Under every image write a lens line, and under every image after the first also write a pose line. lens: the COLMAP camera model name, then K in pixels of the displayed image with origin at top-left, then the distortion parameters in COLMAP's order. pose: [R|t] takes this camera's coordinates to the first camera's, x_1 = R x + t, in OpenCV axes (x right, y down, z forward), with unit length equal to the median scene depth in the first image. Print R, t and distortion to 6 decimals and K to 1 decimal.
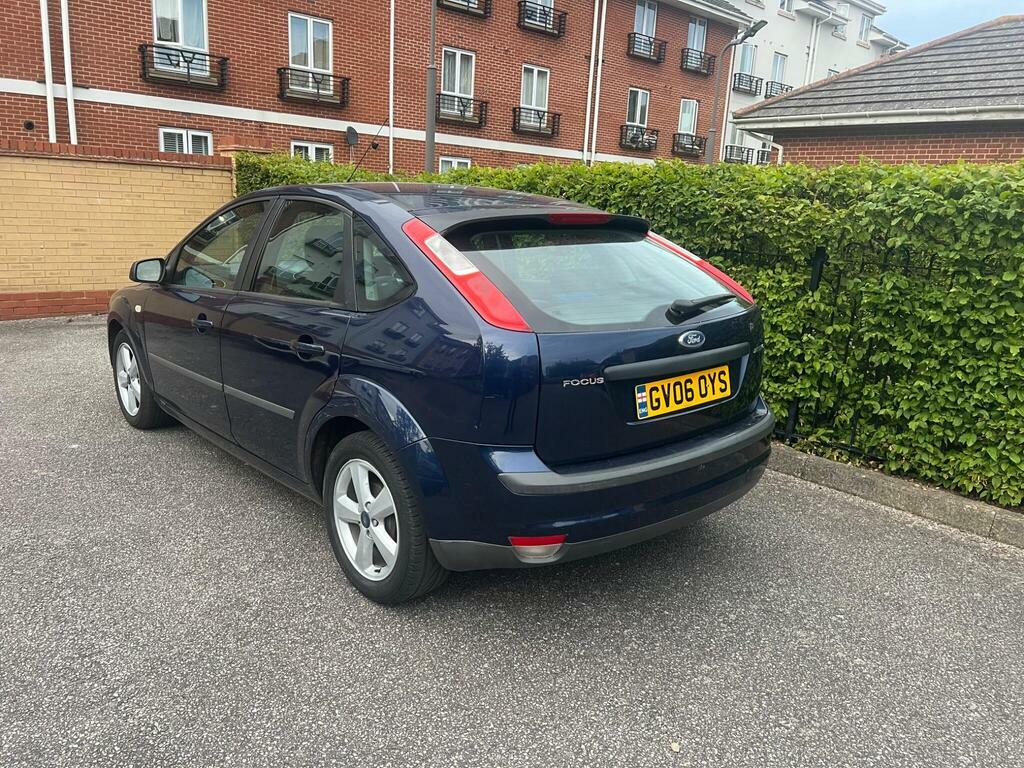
lens RADIAL K [[774.6, 0, 508.7], [0, 774.6, 390.6], [0, 0, 1]] dist [0.041742, -0.050500]
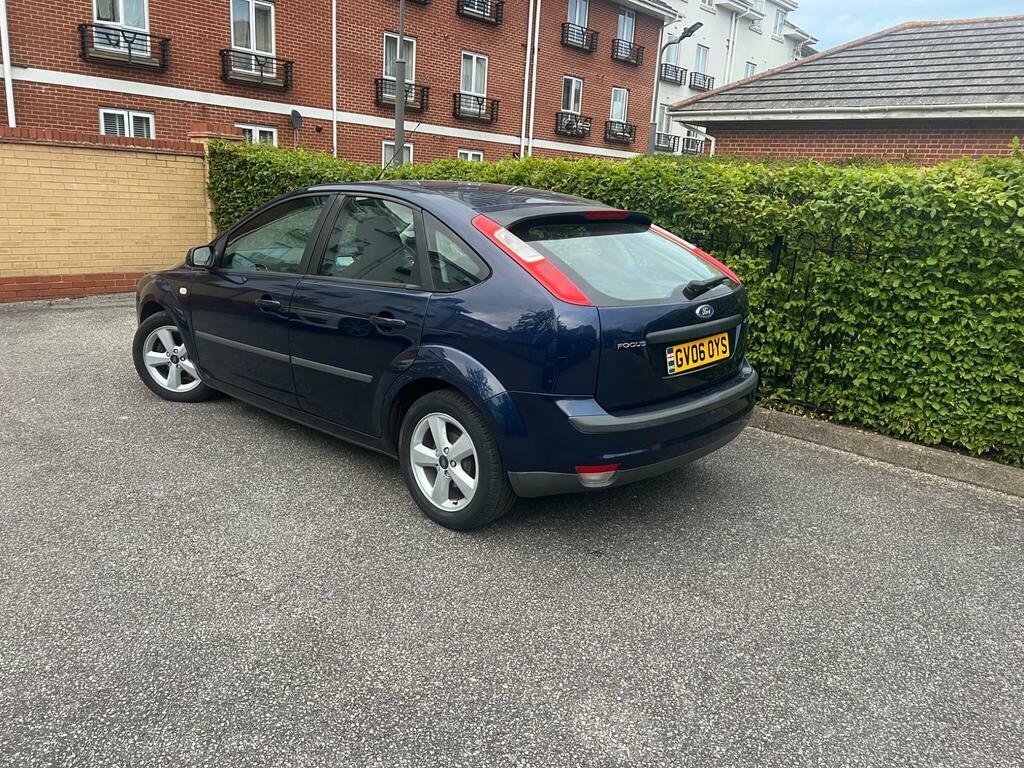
lens RADIAL K [[774.6, 0, 519.5], [0, 774.6, 383.3], [0, 0, 1]] dist [0.041742, -0.050500]
pose [[0.994050, -0.018792, 0.107289, -0.065004], [0.017397, 0.999752, 0.013931, 0.009114], [-0.107524, -0.011982, 0.994130, -0.074432]]
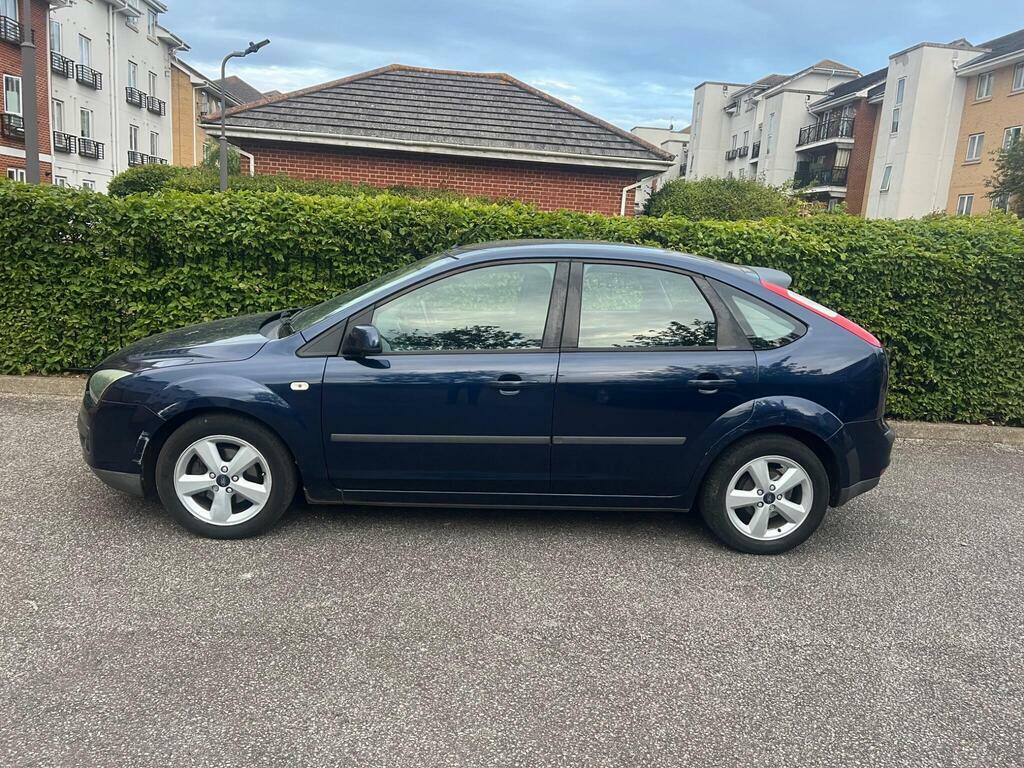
lens RADIAL K [[774.6, 0, 514.8], [0, 774.6, 391.7], [0, 0, 1]] dist [0.041742, -0.050500]
pose [[0.607701, -0.164009, 0.777046, -0.505876], [0.150821, 0.984471, 0.089839, -0.071751], [-0.779713, 0.062599, 0.623000, 0.160210]]
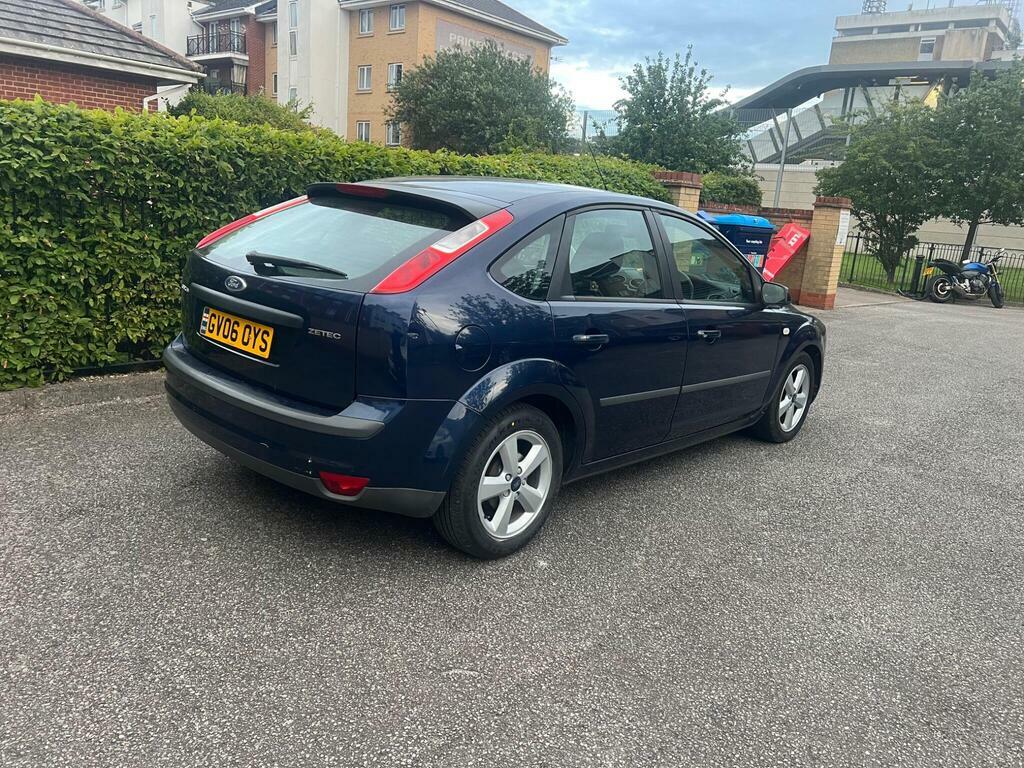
lens RADIAL K [[774.6, 0, 514.8], [0, 774.6, 380.9], [0, 0, 1]] dist [0.041742, -0.050500]
pose [[-0.120486, -0.281786, 0.951882, -0.620611], [0.152141, 0.942298, 0.298207, -0.158651], [-0.980987, 0.180750, -0.070663, 0.549049]]
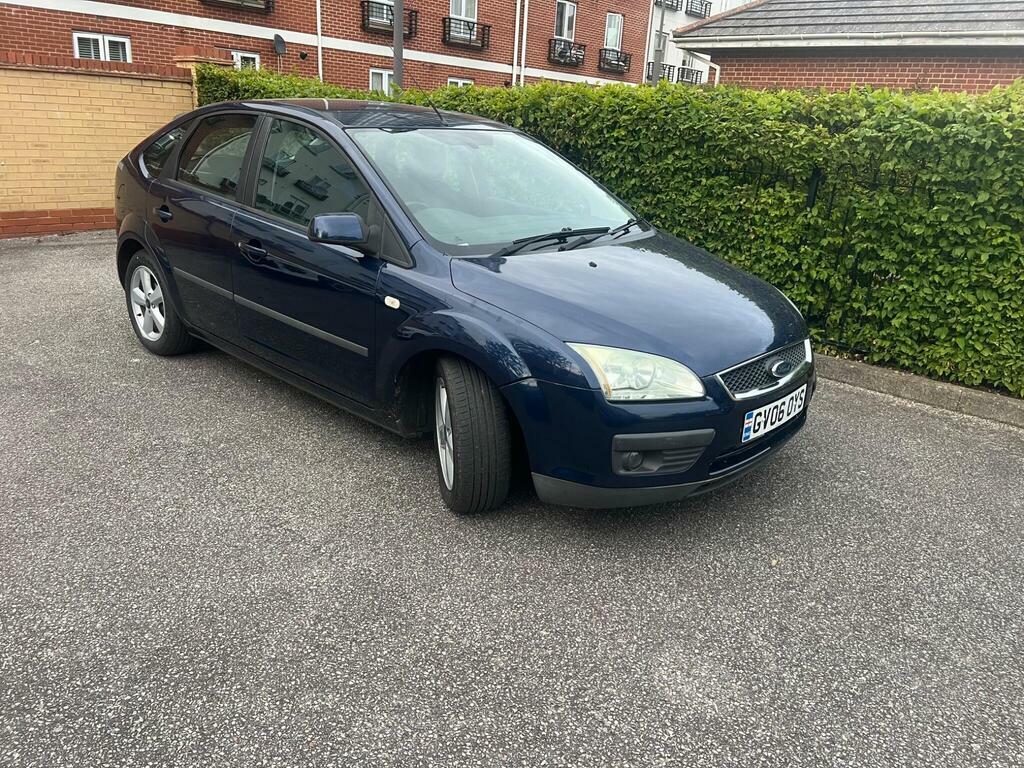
lens RADIAL K [[774.6, 0, 517.8], [0, 774.6, 390.3], [0, 0, 1]] dist [0.041742, -0.050500]
pose [[0.991876, -0.031524, 0.123237, -0.094265], [0.019077, 0.994713, 0.100904, 0.008093], [-0.125766, -0.097733, 0.987234, -0.051641]]
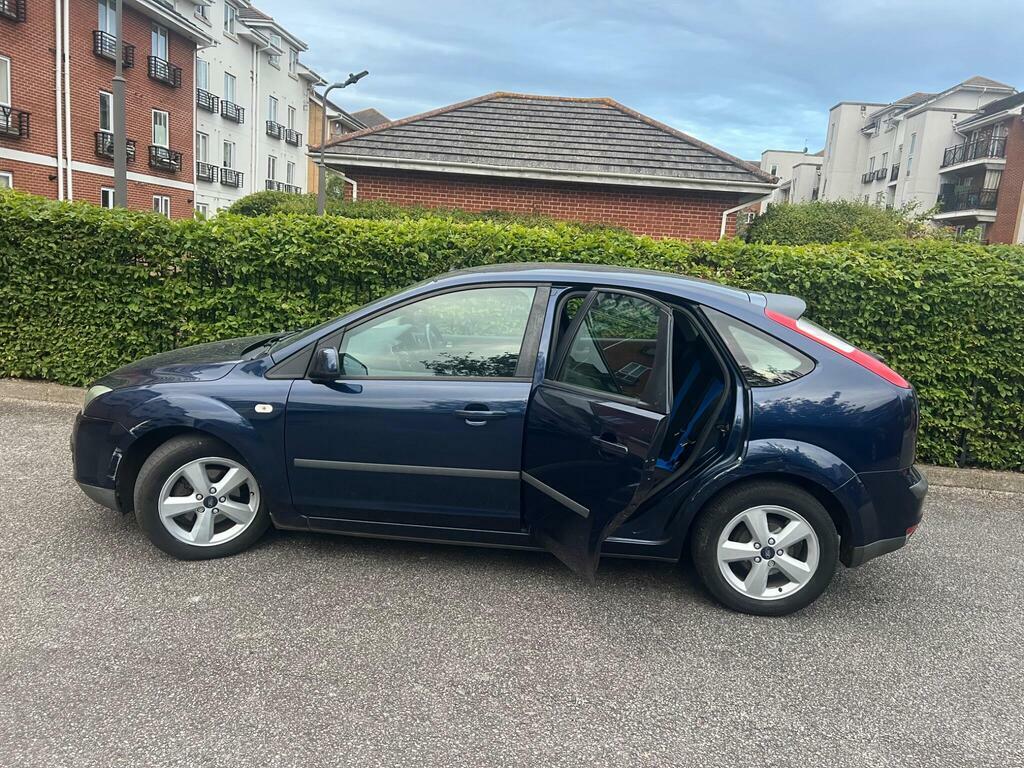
lens RADIAL K [[774.6, 0, 518.5], [0, 774.6, 391.8], [0, 0, 1]] dist [0.041742, -0.050500]
pose [[0.724912, -0.117926, 0.678672, -0.430326], [0.125552, 0.991353, 0.038151, -0.061953], [-0.677303, 0.057553, 0.733450, 0.115841]]
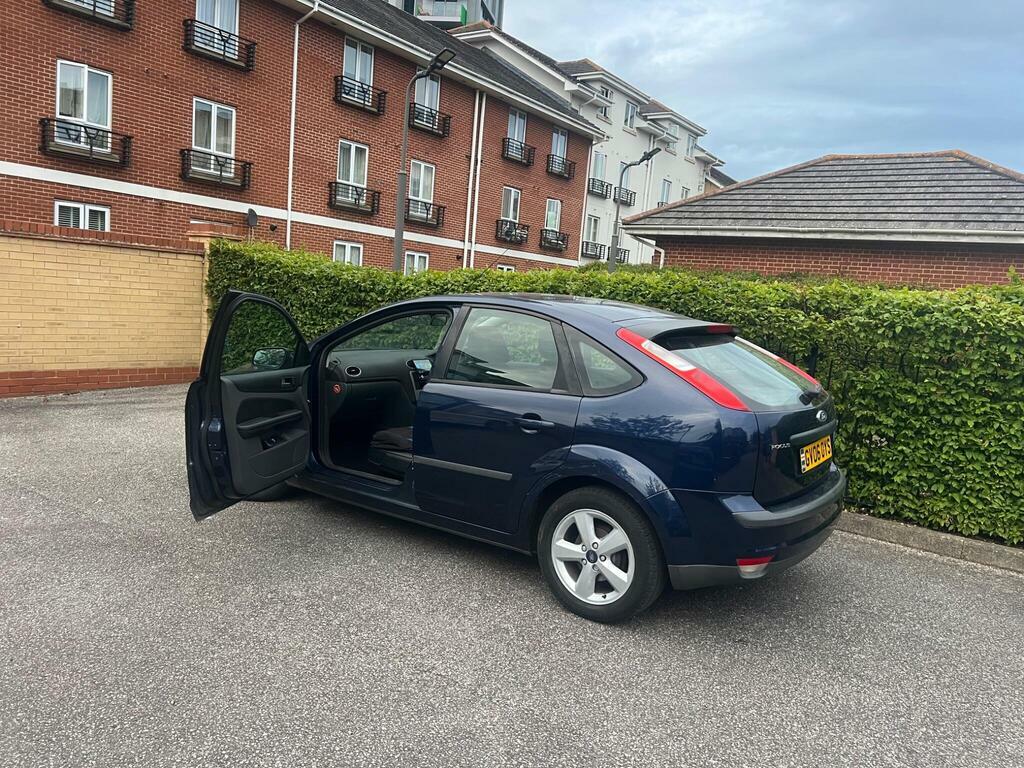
lens RADIAL K [[774.6, 0, 519.2], [0, 774.6, 388.9], [0, 0, 1]] dist [0.041742, -0.050500]
pose [[0.974332, 0.003675, 0.225087, -0.199383], [0.019248, 0.994845, -0.099560, 0.004932], [-0.224292, 0.101337, 0.969239, -0.084804]]
